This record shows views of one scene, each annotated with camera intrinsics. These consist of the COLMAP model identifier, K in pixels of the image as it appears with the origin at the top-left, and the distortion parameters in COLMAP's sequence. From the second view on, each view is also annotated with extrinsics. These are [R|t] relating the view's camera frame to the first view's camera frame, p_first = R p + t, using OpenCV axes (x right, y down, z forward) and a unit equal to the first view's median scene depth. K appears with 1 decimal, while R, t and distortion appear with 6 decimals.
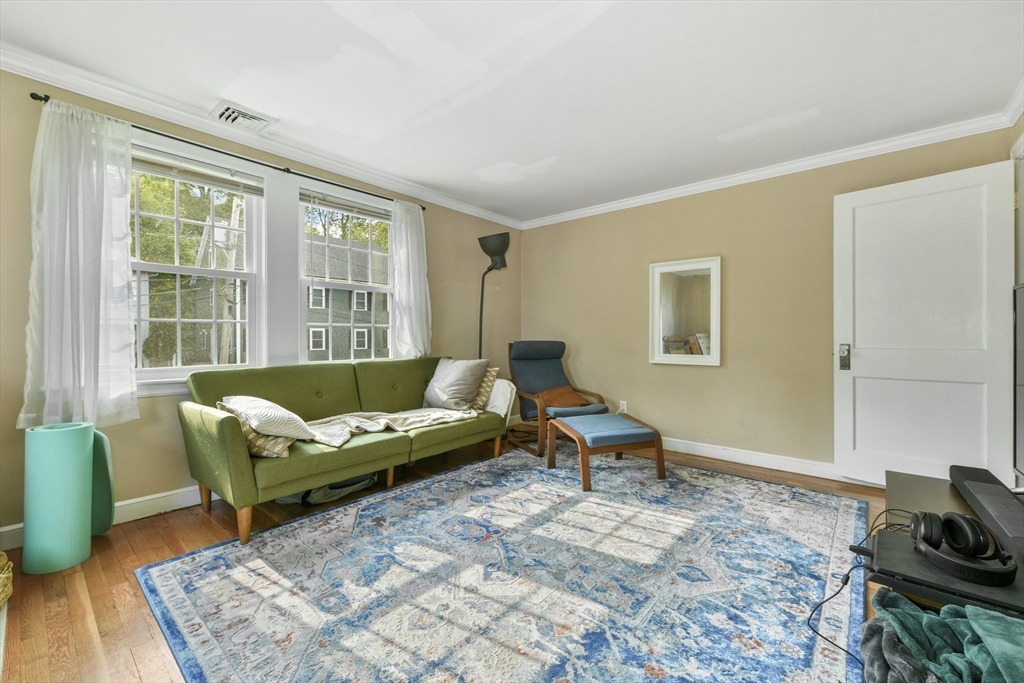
lens RADIAL K [[424.8, 0, 511.7], [0, 424.8, 337.1], [0, 0, 1]] dist [-0.000460, 0.000218]
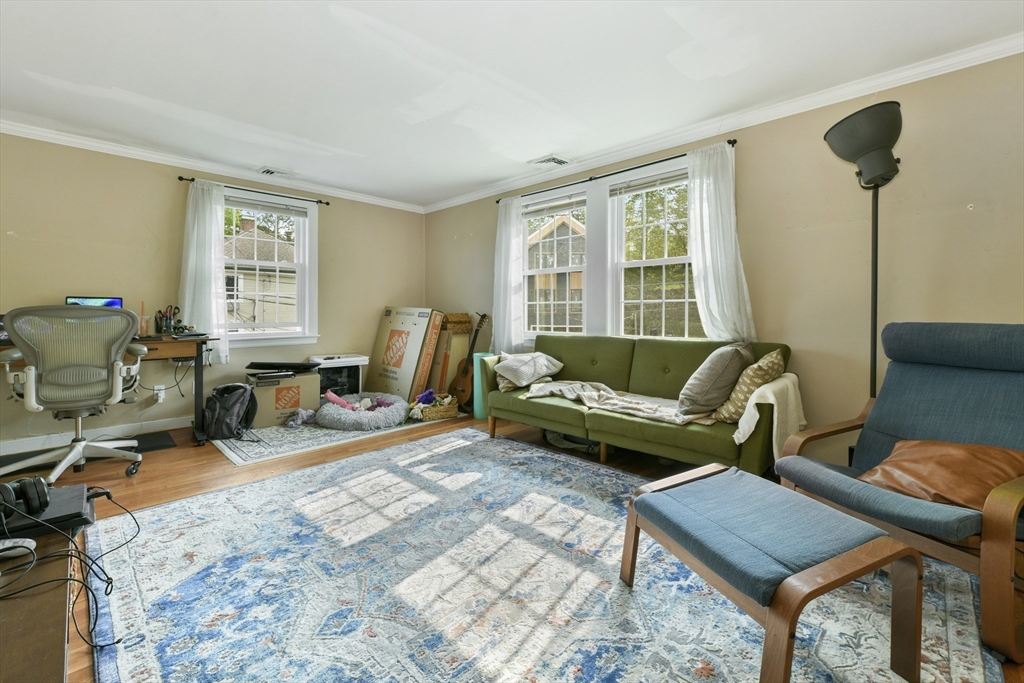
lens RADIAL K [[424.8, 0, 505.3], [0, 424.8, 312.4], [0, 0, 1]] dist [-0.000460, 0.000218]
pose [[-0.071817, -0.001301, -0.997417, 0.796869], [-0.005899, 0.999982, -0.000880, 0.000546], [0.997400, 0.005820, -0.071823, 0.919407]]
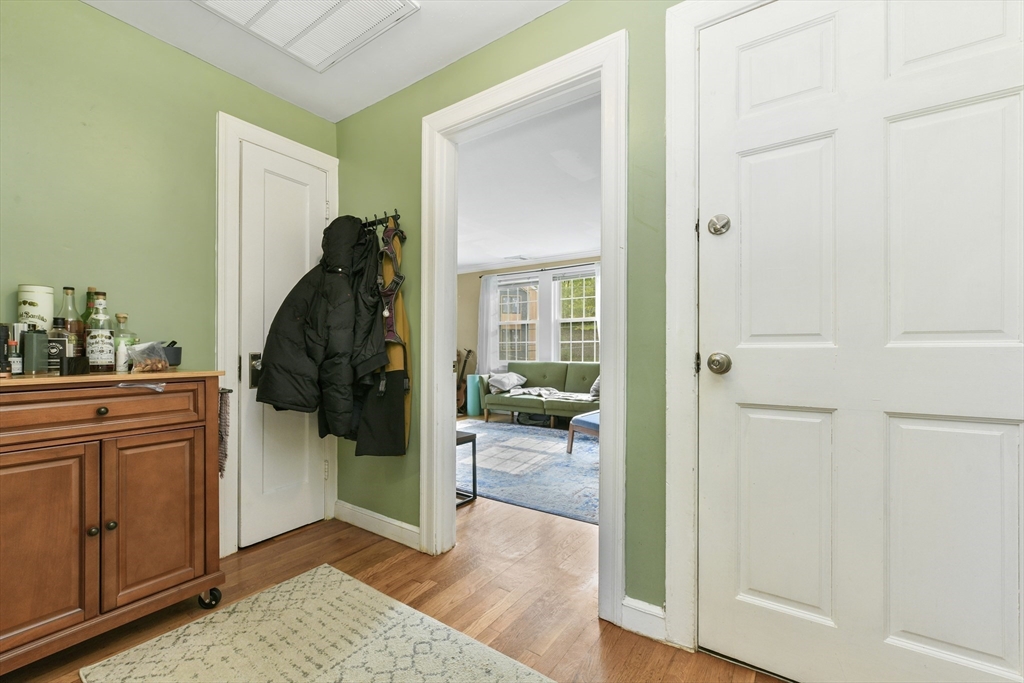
lens RADIAL K [[415.6, 0, 510.6], [0, 415.6, 348.9], [0, 0, 1]] dist [0.000222, 0.000000]
pose [[0.112832, -0.006456, -0.993593, 1.652996], [-0.004596, 0.999965, -0.007019, 0.016689], [0.993603, 0.005359, 0.112798, 0.669041]]
